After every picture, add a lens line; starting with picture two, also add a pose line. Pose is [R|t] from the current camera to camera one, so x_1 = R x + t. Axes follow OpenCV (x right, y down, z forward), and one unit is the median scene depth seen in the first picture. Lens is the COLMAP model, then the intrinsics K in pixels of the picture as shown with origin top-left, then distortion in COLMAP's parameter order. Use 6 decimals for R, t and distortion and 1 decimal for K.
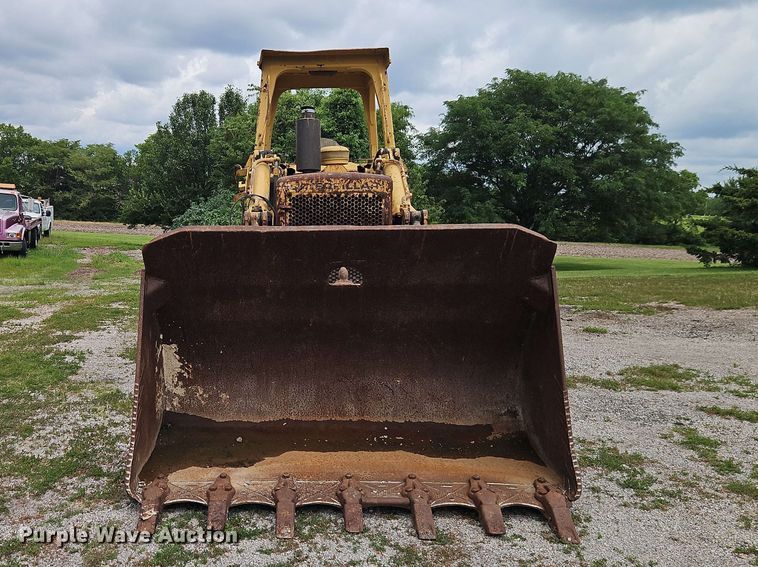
lens RADIAL K [[621.0, 0, 374.3], [0, 621.0, 287.9], [0, 0, 1]] dist [0.039976, -0.010293]
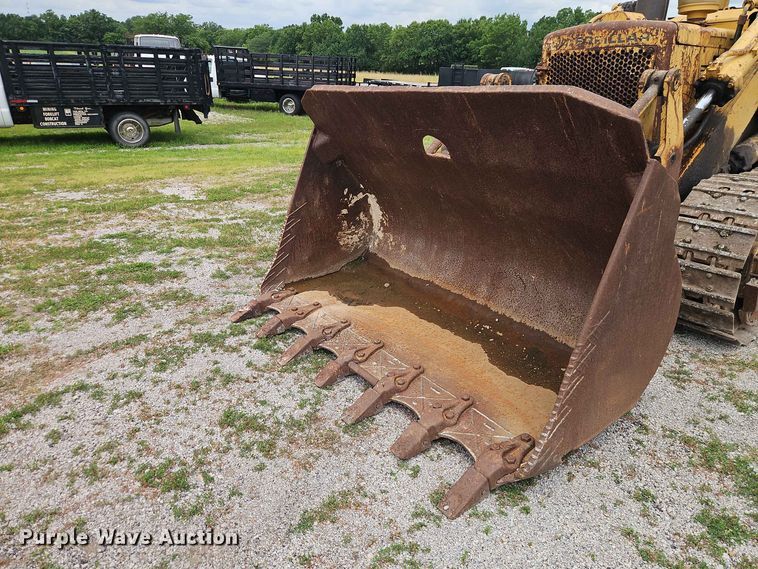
lens RADIAL K [[505.6, 0, 383.0], [0, 505.6, 285.7], [0, 0, 1]] dist [0.064275, -0.049345]
pose [[0.634020, 0.290800, -0.716557, 0.347371], [-0.099304, 0.949547, 0.297488, -0.027247], [0.766914, -0.117457, 0.630910, 0.303984]]
